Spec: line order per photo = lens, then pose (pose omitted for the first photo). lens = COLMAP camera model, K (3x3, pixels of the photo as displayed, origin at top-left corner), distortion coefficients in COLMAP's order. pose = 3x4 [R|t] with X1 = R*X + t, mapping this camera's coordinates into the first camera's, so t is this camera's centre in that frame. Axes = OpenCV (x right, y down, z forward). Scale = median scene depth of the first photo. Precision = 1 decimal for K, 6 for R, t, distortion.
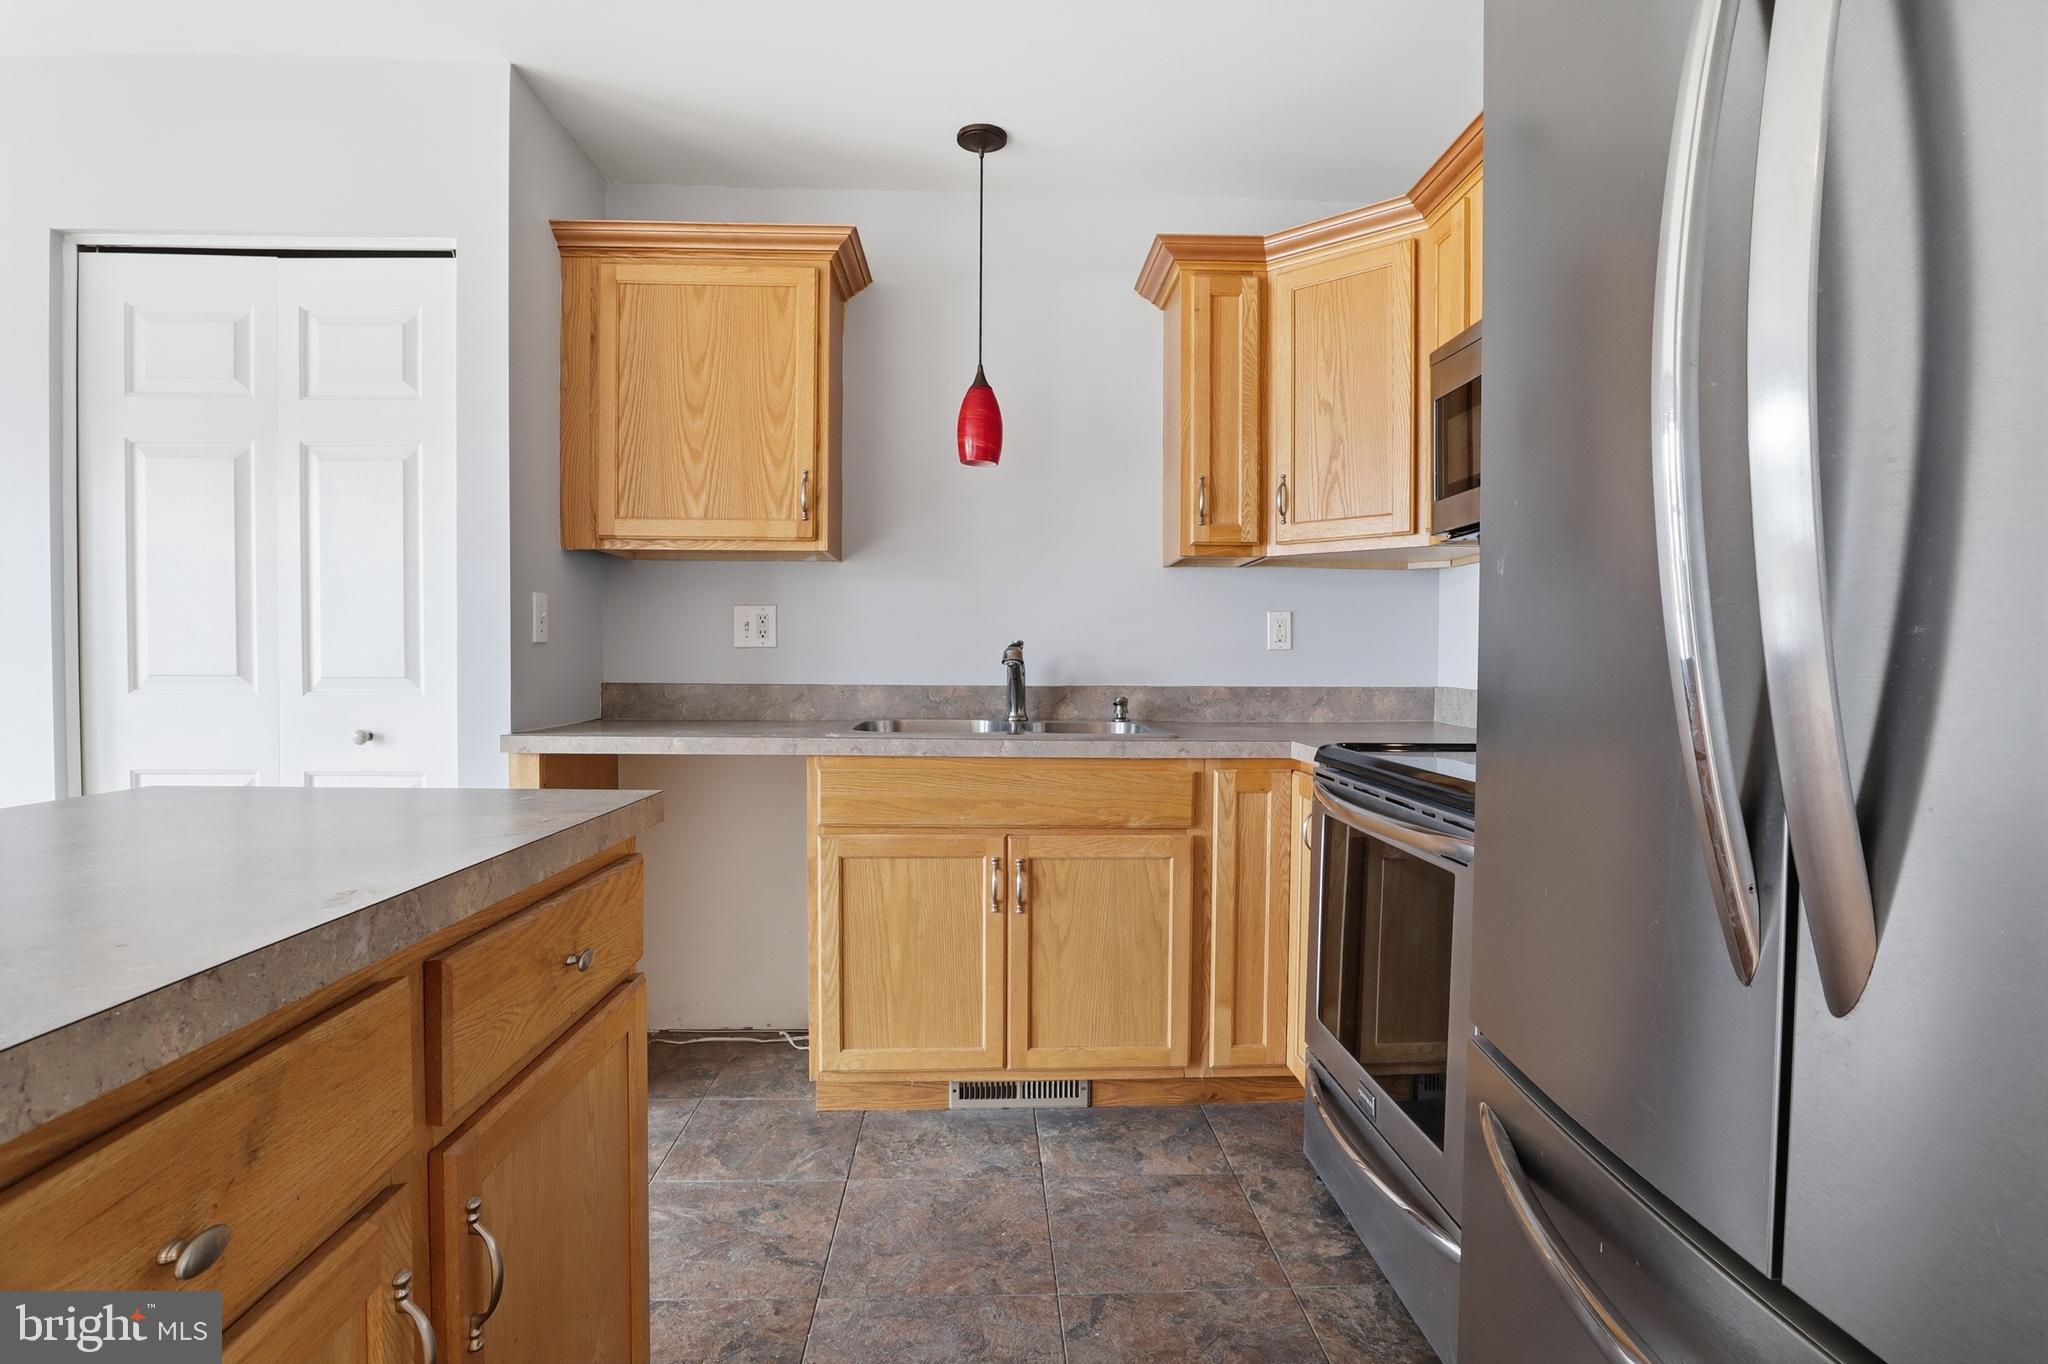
lens RADIAL K [[1039.6, 0, 1024.0], [0, 1039.6, 682.0], [0, 0, 1]] dist [-0.042942, 0.011532]
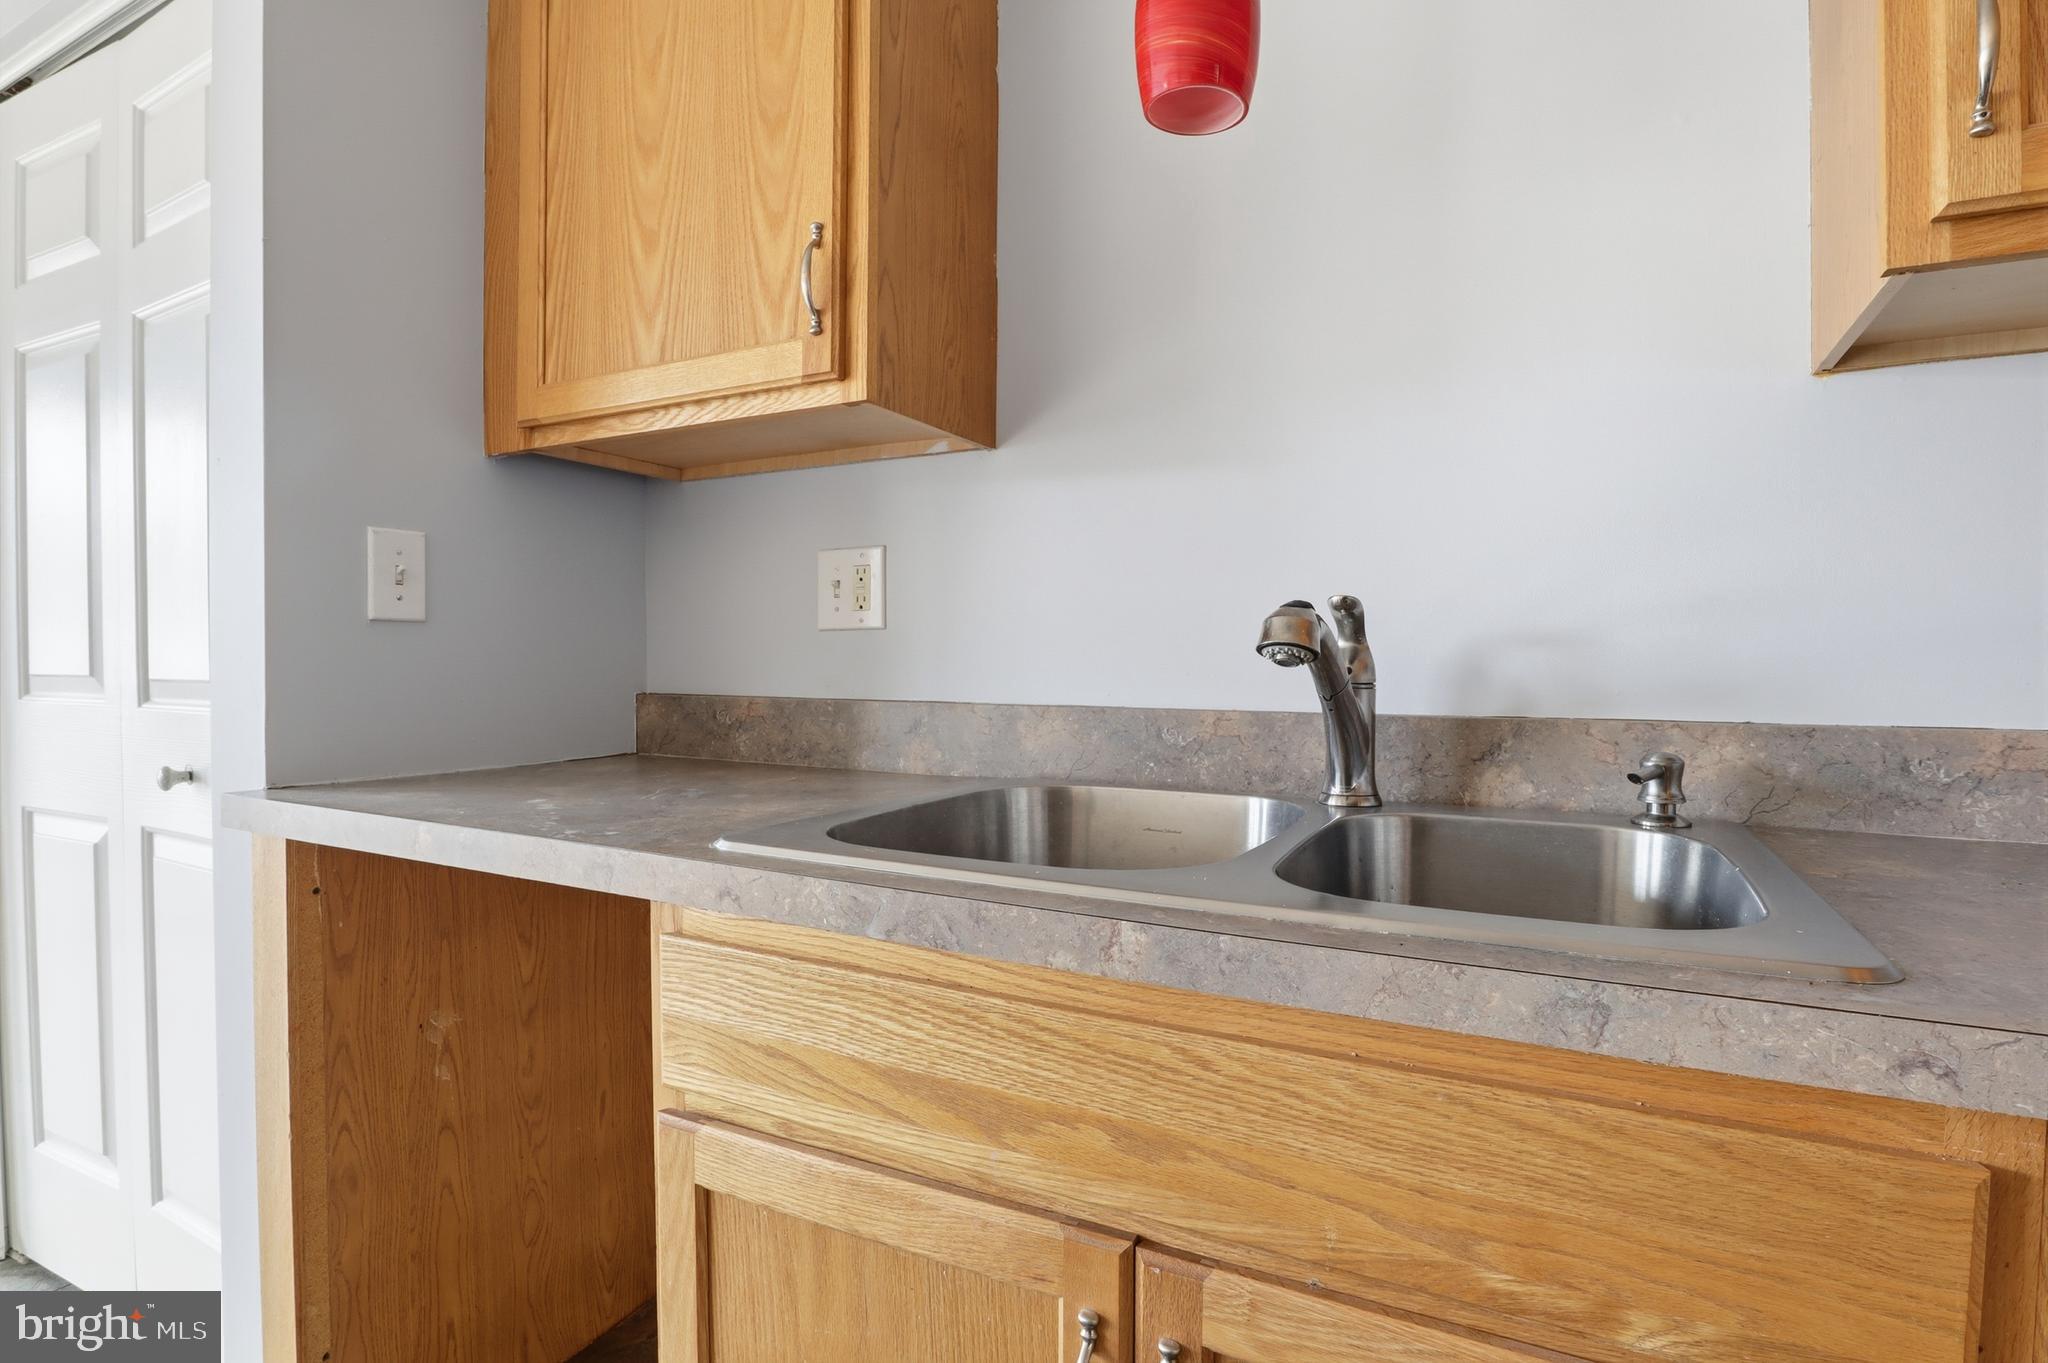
lens RADIAL K [[1039.6, 0, 1024.0], [0, 1039.6, 681.5], [0, 0, 1]] dist [-0.042942, 0.011532]
pose [[0.865276, 0.008357, -0.501227, 0.087247], [-0.011731, 0.999925, -0.003581, -0.006730], [0.501159, 0.008978, 0.865308, 0.651234]]
